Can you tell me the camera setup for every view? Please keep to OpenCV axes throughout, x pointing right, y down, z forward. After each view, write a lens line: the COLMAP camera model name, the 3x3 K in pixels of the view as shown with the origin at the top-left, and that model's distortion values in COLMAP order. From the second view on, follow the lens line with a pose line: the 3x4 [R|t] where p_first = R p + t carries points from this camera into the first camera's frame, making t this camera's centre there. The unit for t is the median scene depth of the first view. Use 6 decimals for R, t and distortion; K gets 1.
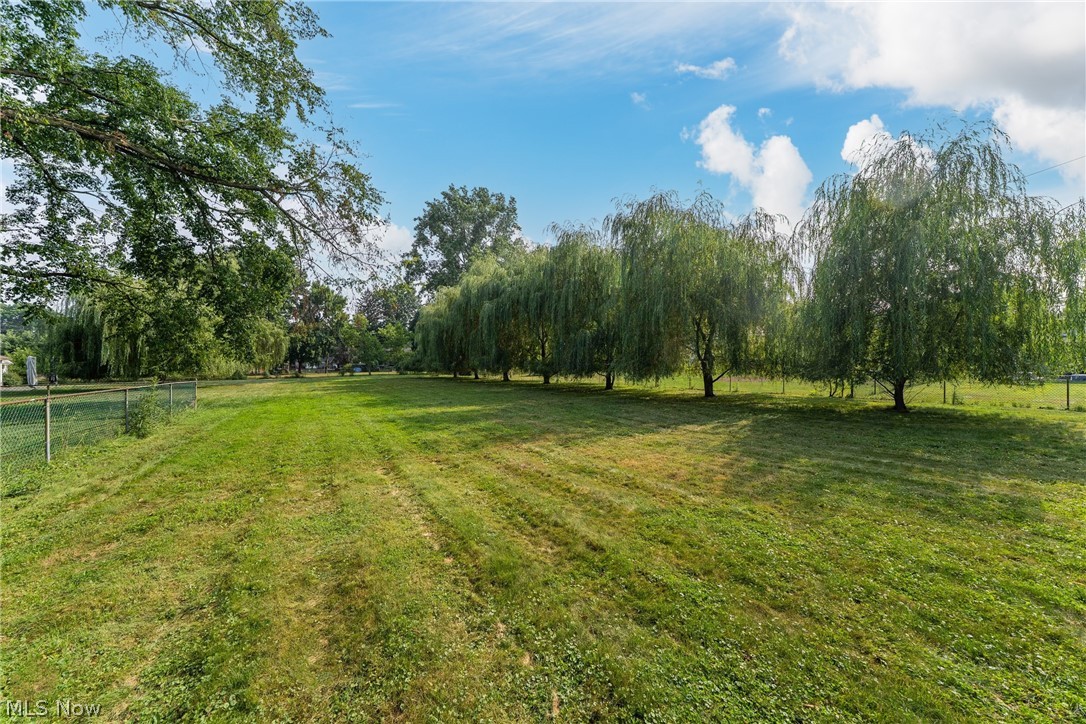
lens RADIAL K [[377.2, 0, 550.3], [0, 377.2, 364.1], [0, 0, 1]] dist [0.000349, 0.000120]
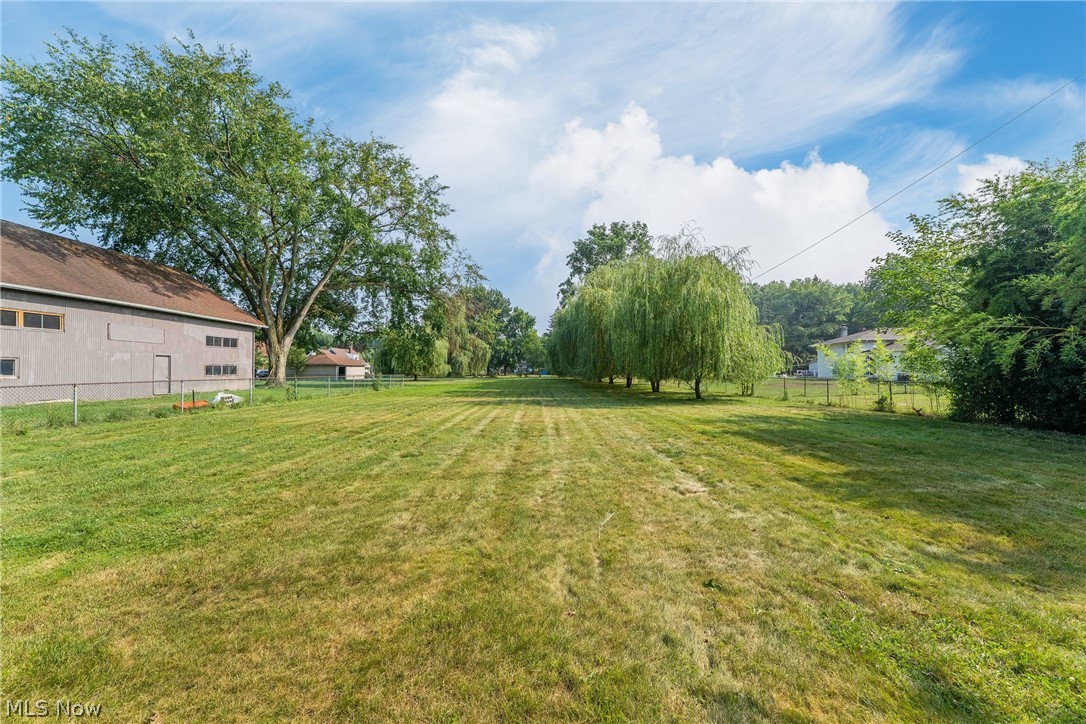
lens RADIAL K [[377.2, 0, 550.3], [0, 377.2, 364.1], [0, 0, 1]] dist [0.000349, 0.000120]
pose [[0.862681, -0.003116, -0.505740, 0.242546], [-0.003474, 0.999921, -0.012088, 0.000607], [0.505737, 0.012185, 0.862601, -0.138635]]
